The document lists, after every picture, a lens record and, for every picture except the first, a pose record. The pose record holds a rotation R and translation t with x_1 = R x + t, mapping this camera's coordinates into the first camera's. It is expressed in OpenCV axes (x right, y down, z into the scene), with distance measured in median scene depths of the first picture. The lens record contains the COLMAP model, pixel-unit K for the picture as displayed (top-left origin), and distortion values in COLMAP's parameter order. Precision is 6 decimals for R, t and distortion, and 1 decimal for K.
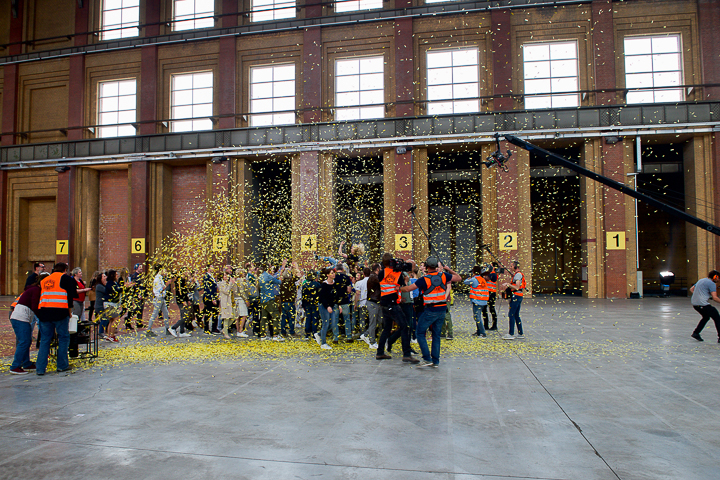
lens RADIAL K [[581.4, 0, 325.1], [0, 581.4, 255.0], [0, 0, 1]] dist [-0.061597, -0.008054]
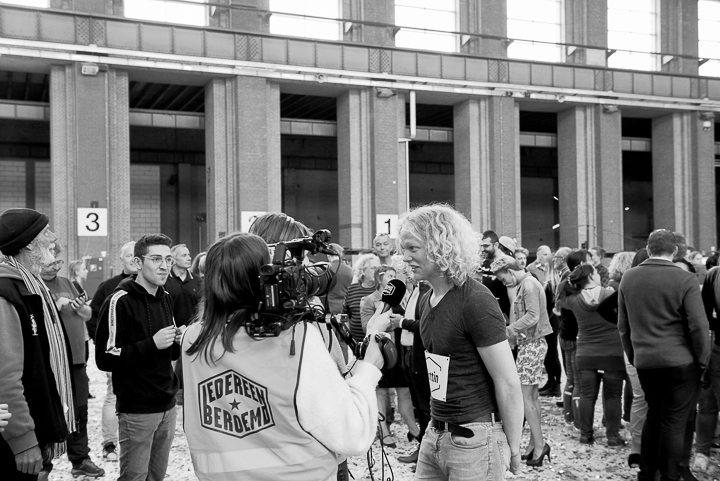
lens RADIAL K [[913.2, 0, 388.6], [0, 913.2, 255.2], [0, 0, 1]] dist [0.073465, 0.000000]
pose [[0.773320, 0.001051, 0.634015, -0.259208], [-0.007597, 0.999942, 0.007608, 0.003776], [-0.633971, -0.010700, 0.773283, 0.060272]]
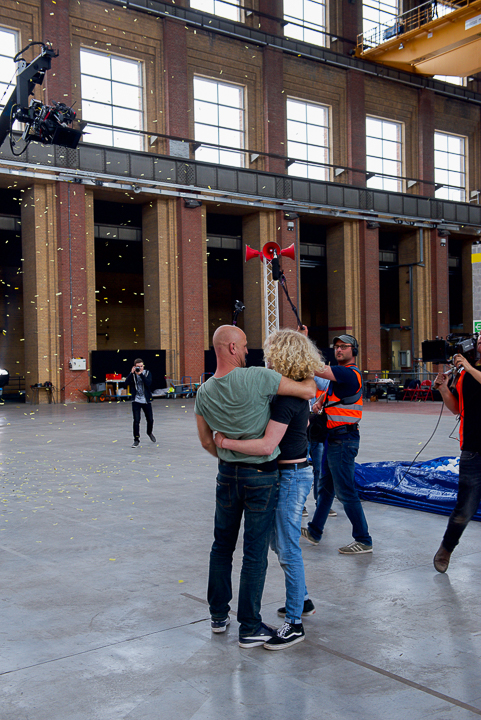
lens RADIAL K [[900.4, 0, 290.2], [0, 900.4, 353.8], [0, 0, 1]] dist [0.135929, 0.000000]
pose [[0.600738, 0.003835, 0.799437, -0.214319], [-0.012050, 0.999918, 0.004258, 0.003330], [-0.799356, -0.012191, 0.600735, 0.048562]]
